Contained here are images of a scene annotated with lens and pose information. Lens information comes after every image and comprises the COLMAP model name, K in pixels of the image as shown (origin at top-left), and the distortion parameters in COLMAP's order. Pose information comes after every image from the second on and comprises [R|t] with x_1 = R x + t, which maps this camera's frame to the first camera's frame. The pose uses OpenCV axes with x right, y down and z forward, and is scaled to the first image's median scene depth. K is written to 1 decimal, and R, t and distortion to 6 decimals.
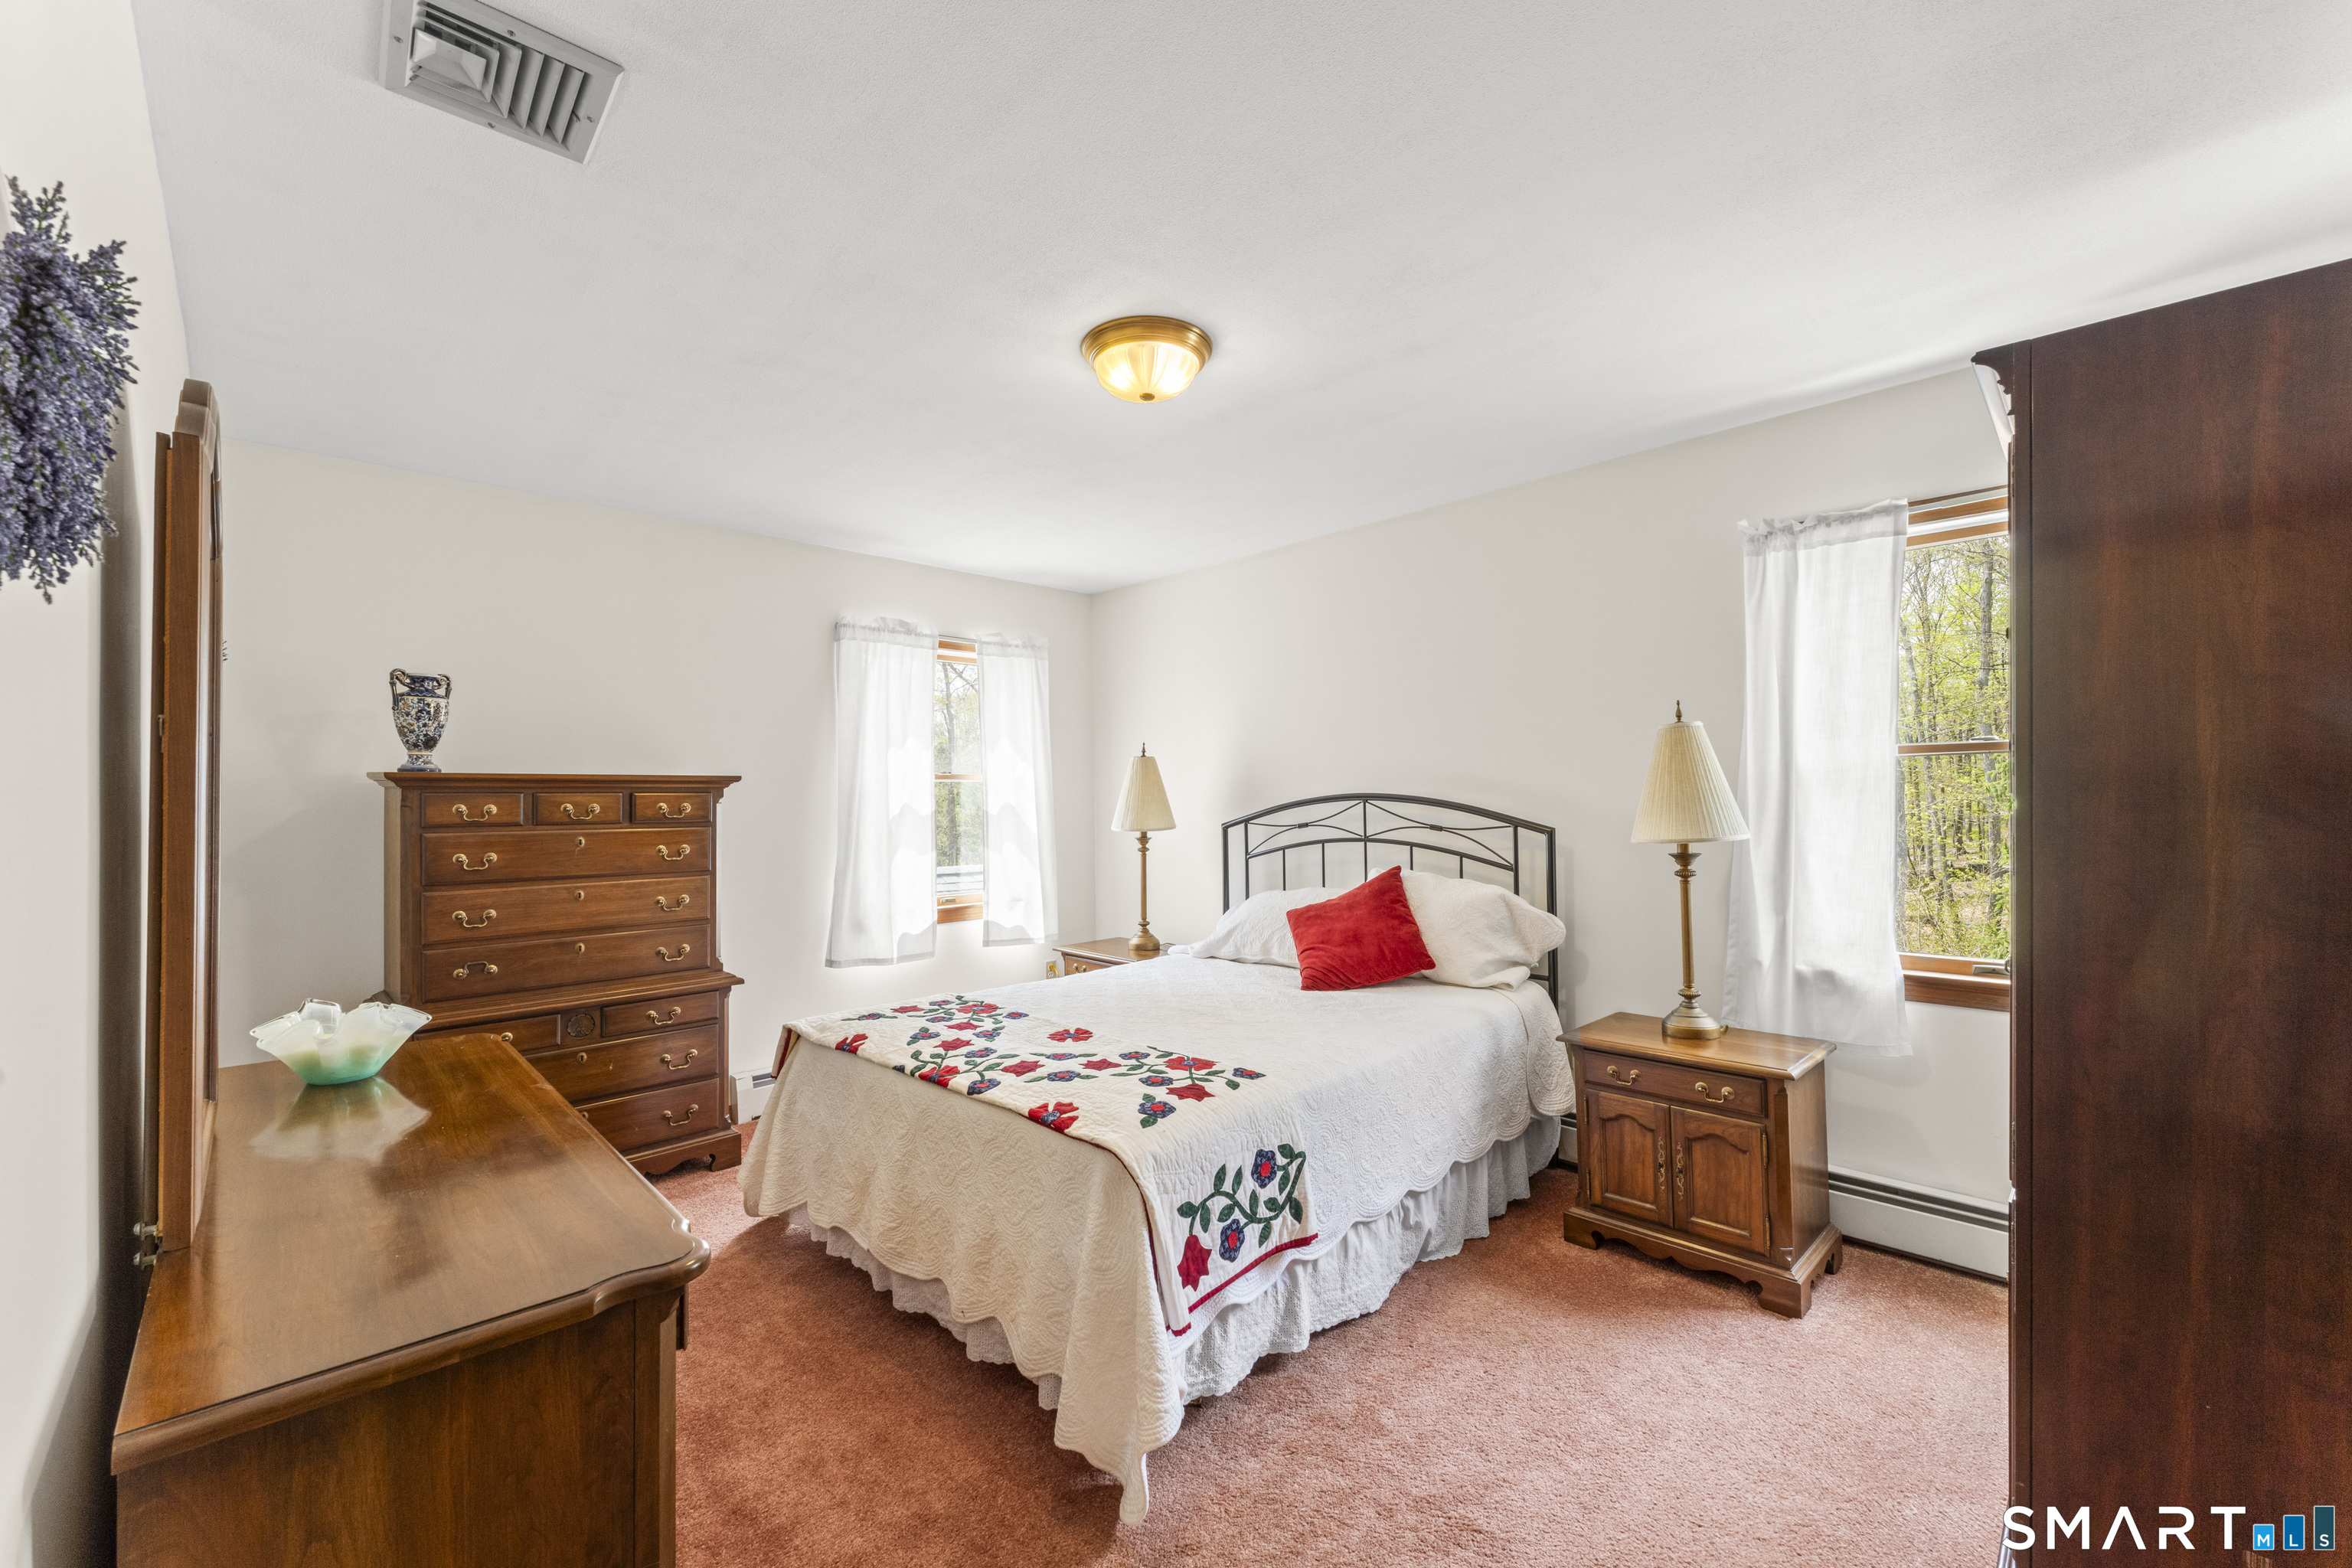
lens RADIAL K [[938.5, 0, 1172.2], [0, 938.5, 782.2], [0, 0, 1]] dist [0.000936, -0.002083]
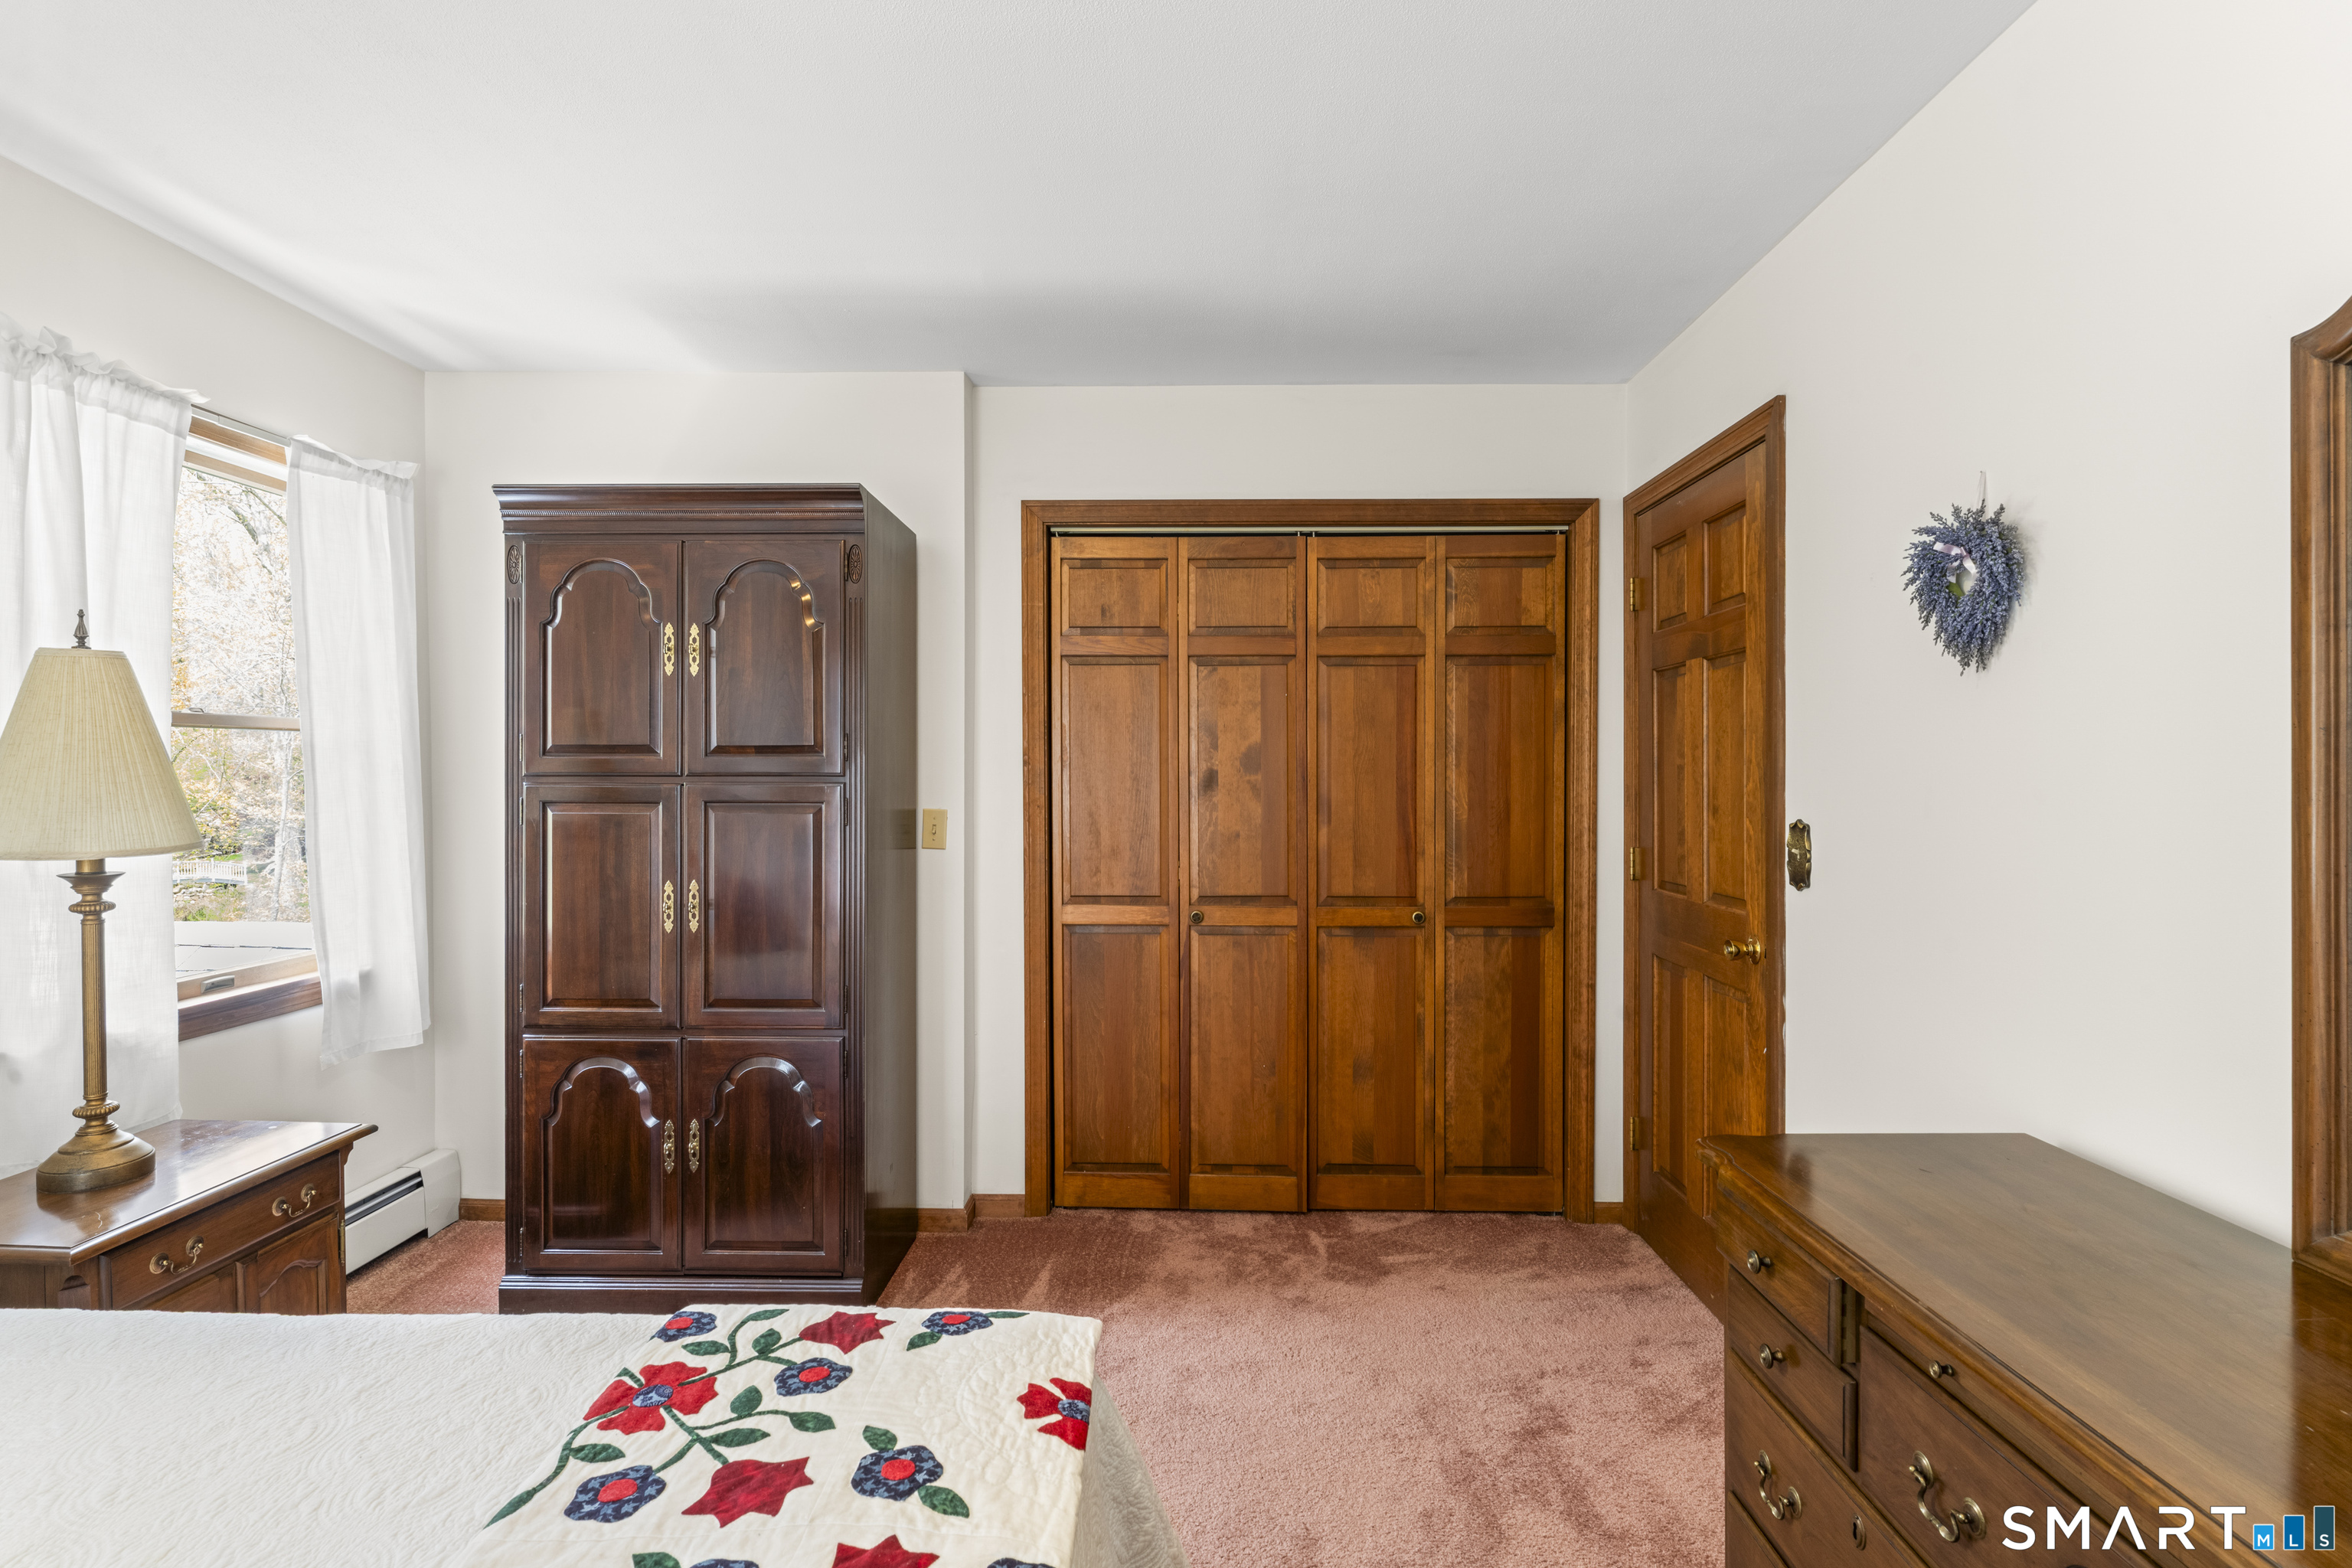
lens RADIAL K [[1171.6, 0, 1176.0], [0, 1171.6, 784.0], [0, 0, 1]] dist [-0.001968, -0.000339]
pose [[-0.706786, 0.005454, 0.707406, -0.522384], [-0.002599, 0.999944, -0.010306, 0.030499], [-0.707422, -0.009123, -0.706732, 1.214790]]
